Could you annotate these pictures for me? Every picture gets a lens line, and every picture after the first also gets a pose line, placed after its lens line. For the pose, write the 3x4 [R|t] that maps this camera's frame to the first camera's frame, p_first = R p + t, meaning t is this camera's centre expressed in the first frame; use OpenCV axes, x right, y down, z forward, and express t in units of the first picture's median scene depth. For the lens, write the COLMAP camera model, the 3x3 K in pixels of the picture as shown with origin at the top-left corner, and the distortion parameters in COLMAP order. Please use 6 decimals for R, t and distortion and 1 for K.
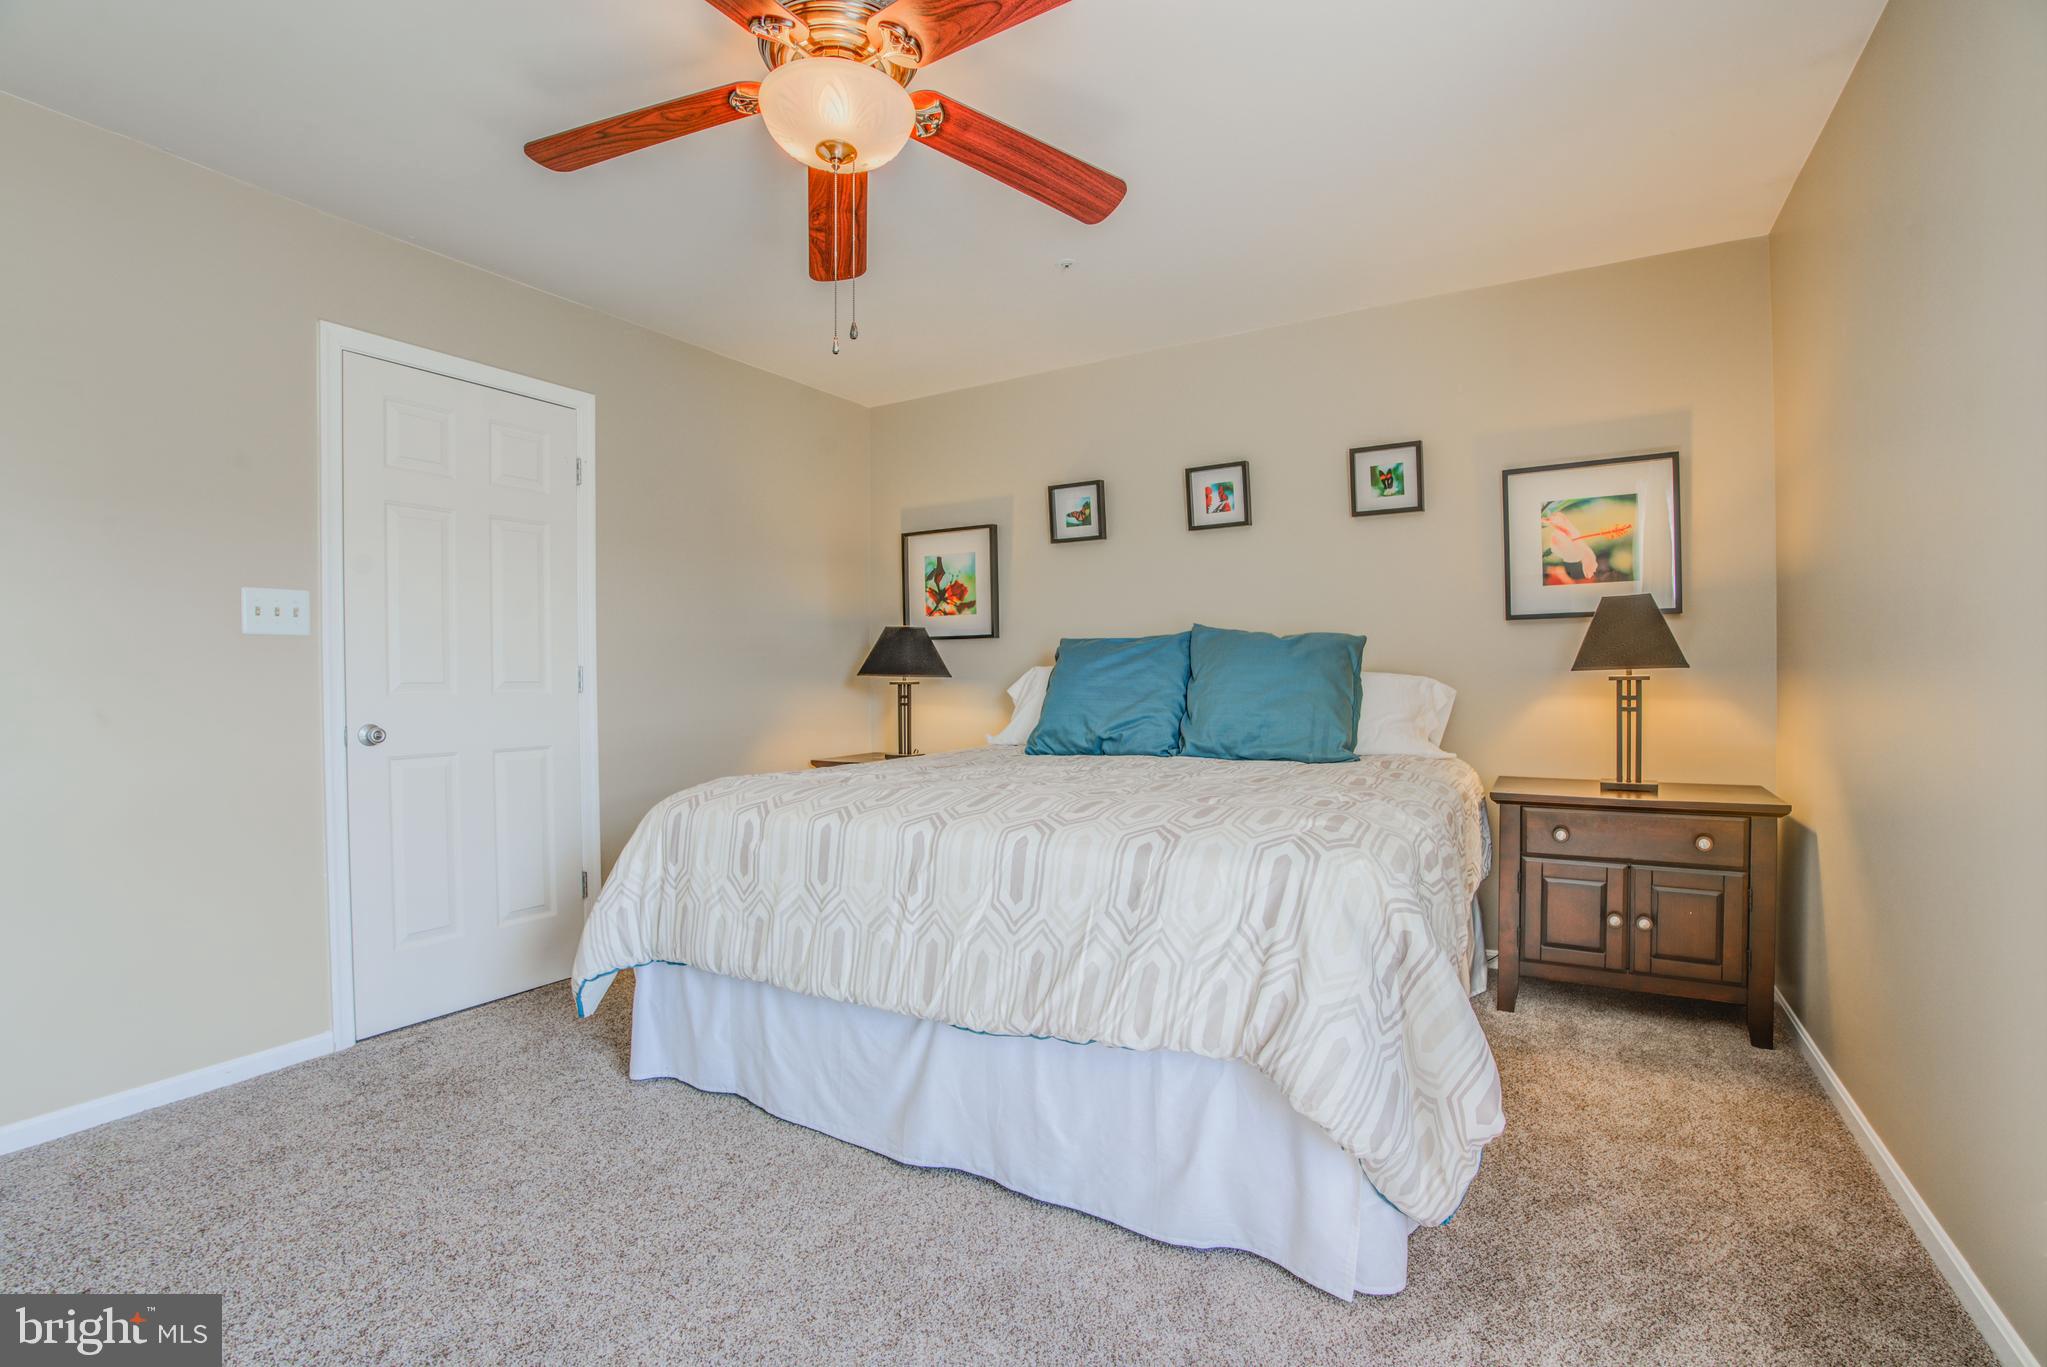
lens RADIAL K [[944.1, 0, 1023.7], [0, 944.1, 696.4], [0, 0, 1]] dist [-0.038194, 0.002775]
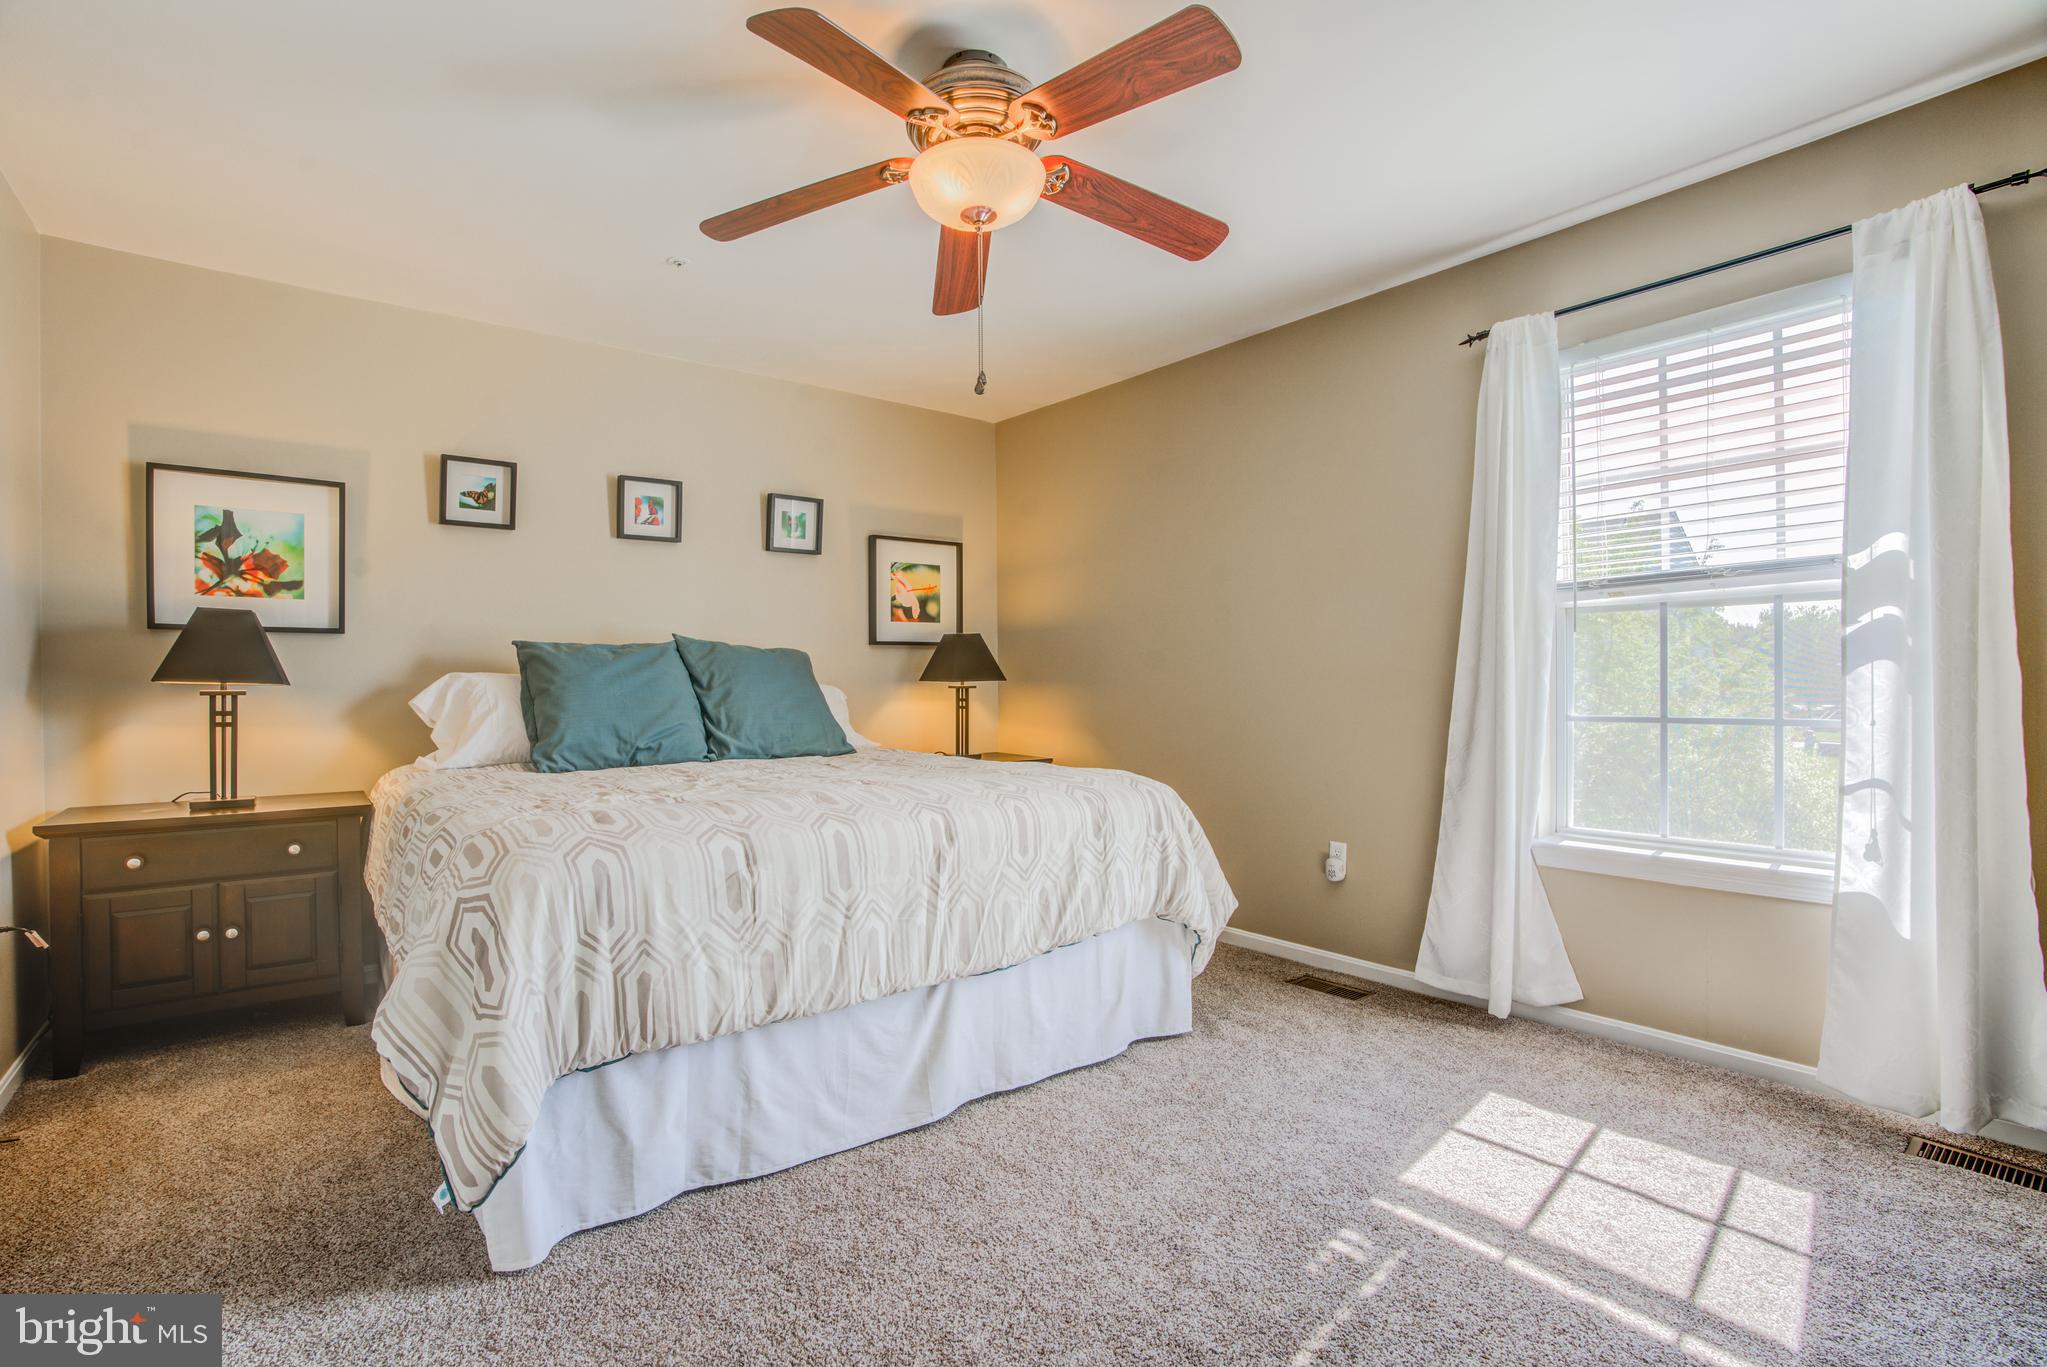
lens RADIAL K [[944.1, 0, 1020.3], [0, 944.1, 677.6], [0, 0, 1]] dist [-0.038194, 0.002775]
pose [[0.361940, 0.011220, 0.932134, -0.699925], [0.020452, 0.999591, -0.019973, -0.000849], [-0.931977, 0.026293, 0.361563, 0.304044]]
